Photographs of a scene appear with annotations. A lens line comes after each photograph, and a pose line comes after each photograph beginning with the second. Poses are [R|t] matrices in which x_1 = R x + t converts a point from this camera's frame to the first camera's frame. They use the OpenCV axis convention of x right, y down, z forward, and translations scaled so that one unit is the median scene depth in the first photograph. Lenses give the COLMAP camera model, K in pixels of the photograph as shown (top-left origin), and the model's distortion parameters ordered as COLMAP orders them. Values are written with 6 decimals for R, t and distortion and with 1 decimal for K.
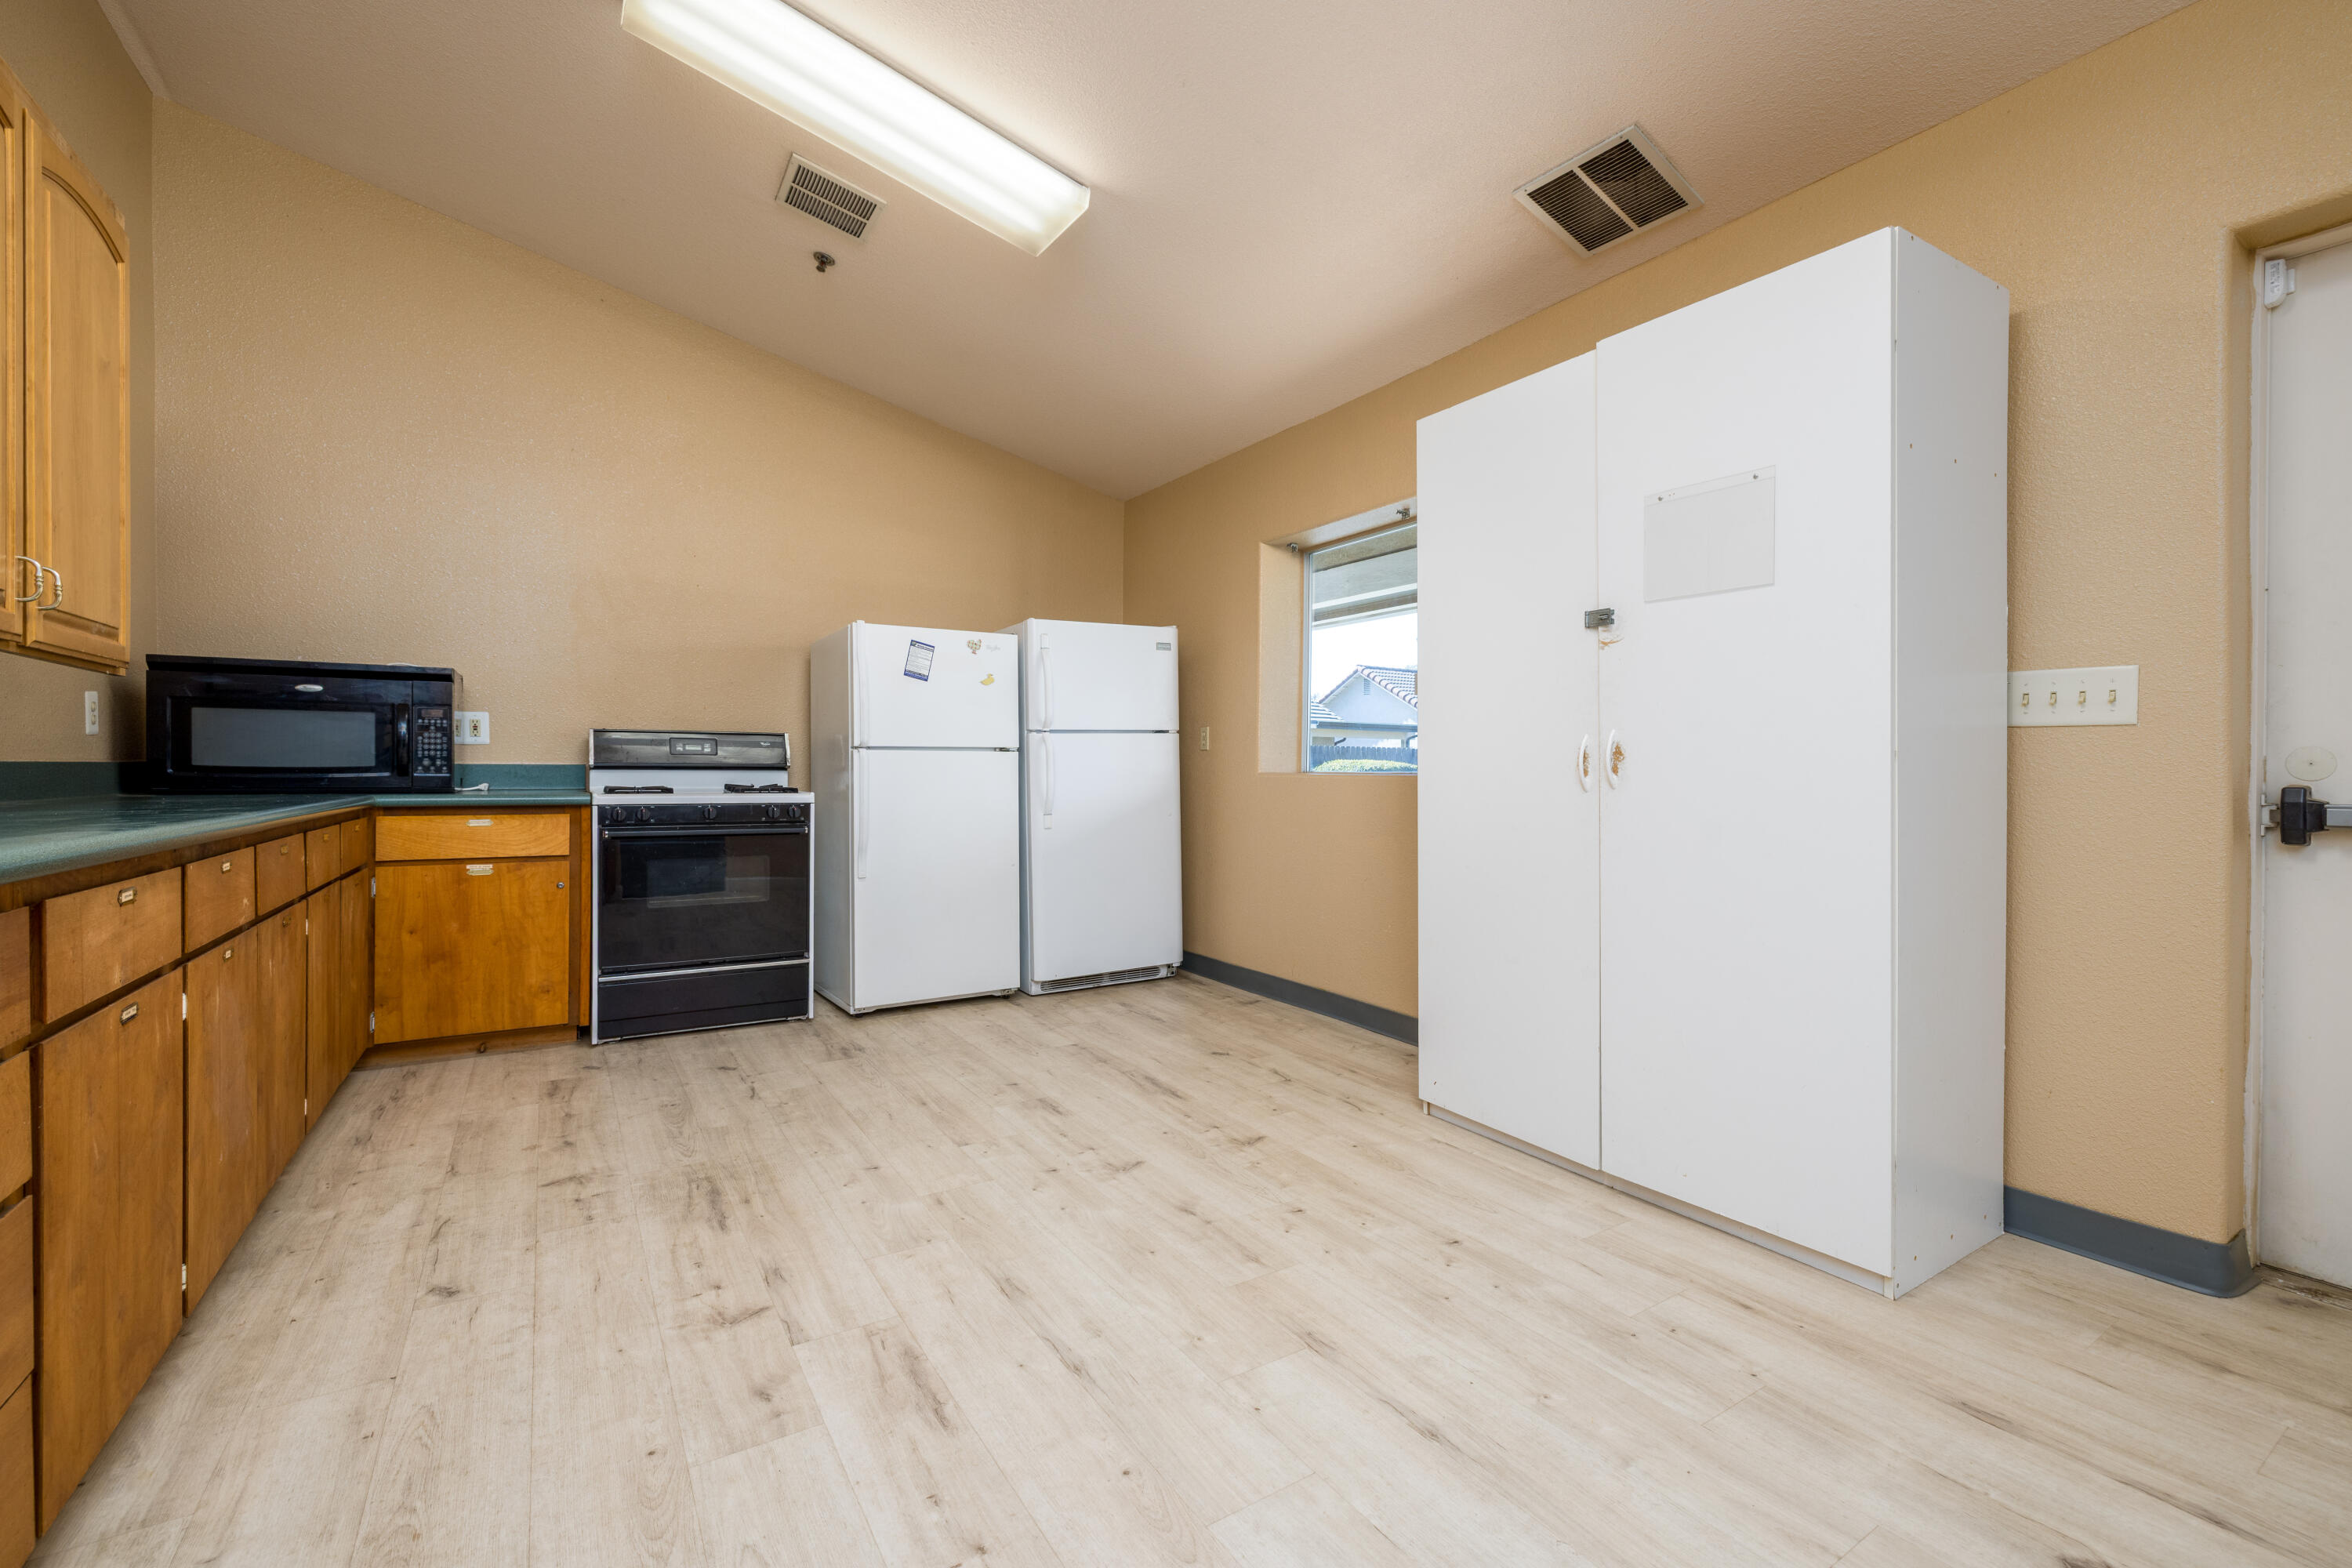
lens RADIAL K [[999.6, 0, 1177.7], [0, 999.6, 778.5], [0, 0, 1]] dist [0.001367, 0.000362]
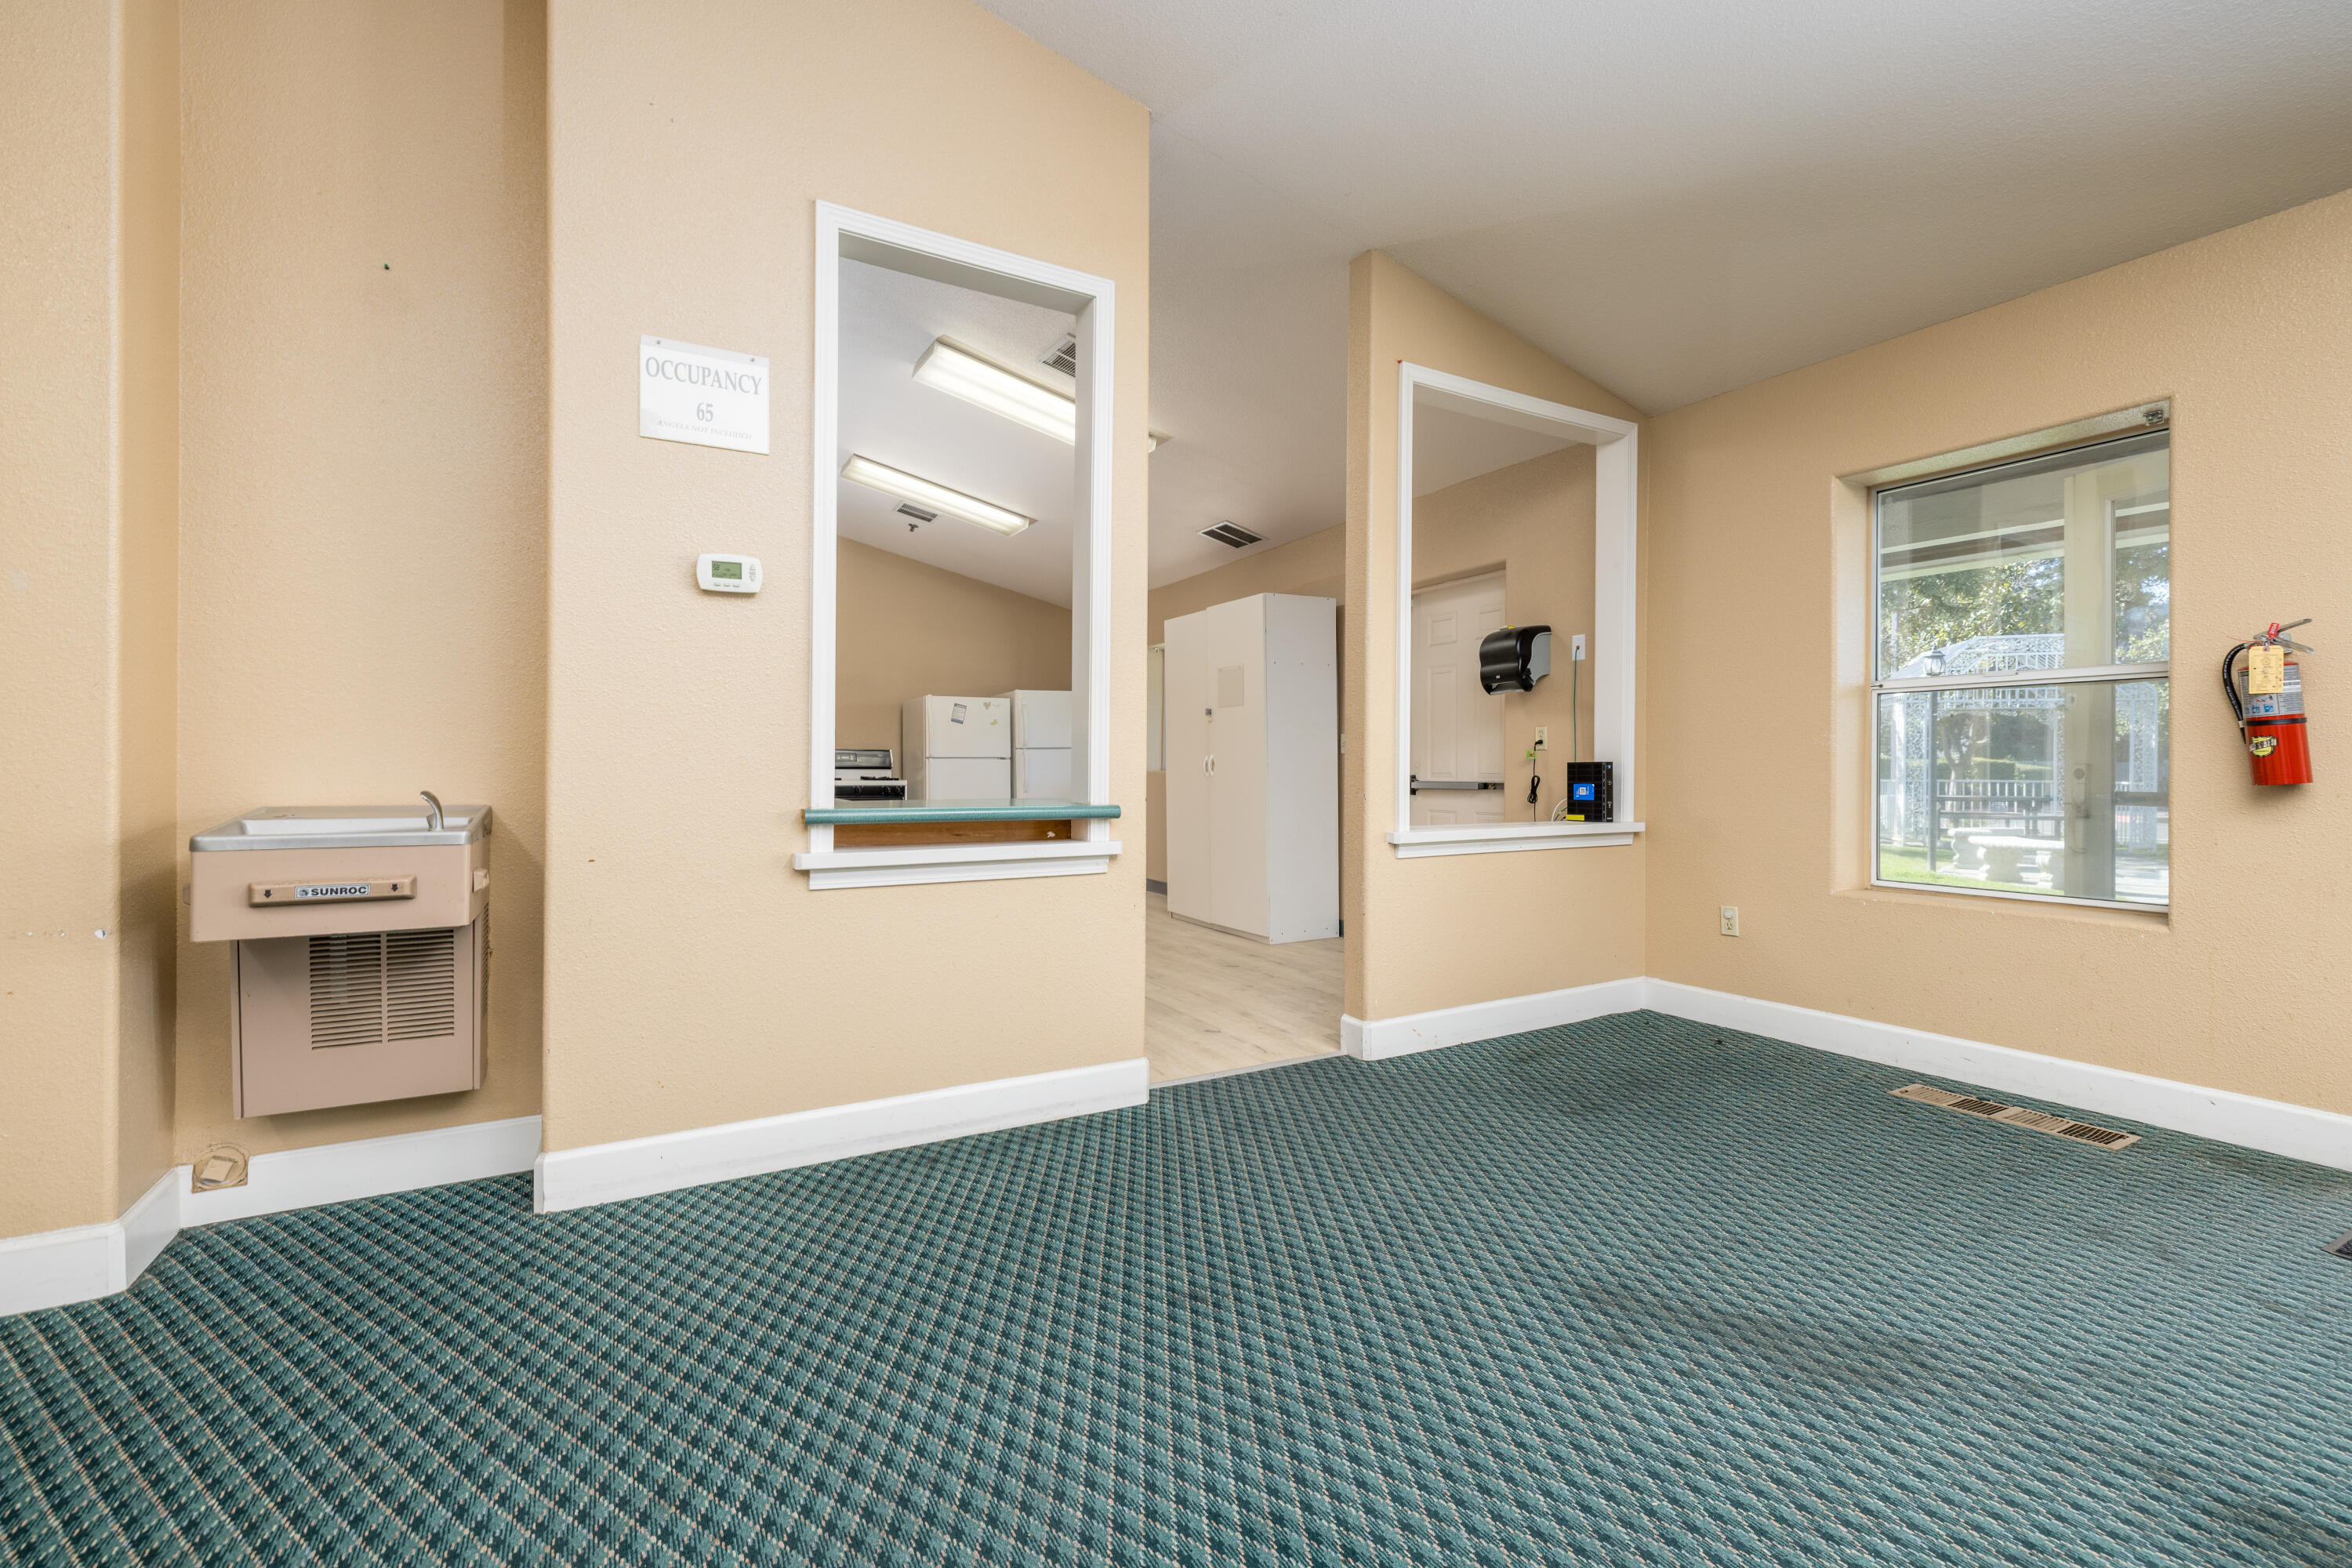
lens RADIAL K [[981.5, 0, 1179.2], [0, 981.5, 774.5], [0, 0, 1]] dist [0.000212, 0.000031]
pose [[0.998765, -0.000112, -0.049690, 0.375568], [0.000128, 1.000000, 0.000324, 0.002870], [0.049690, -0.000330, 0.998765, -1.260751]]
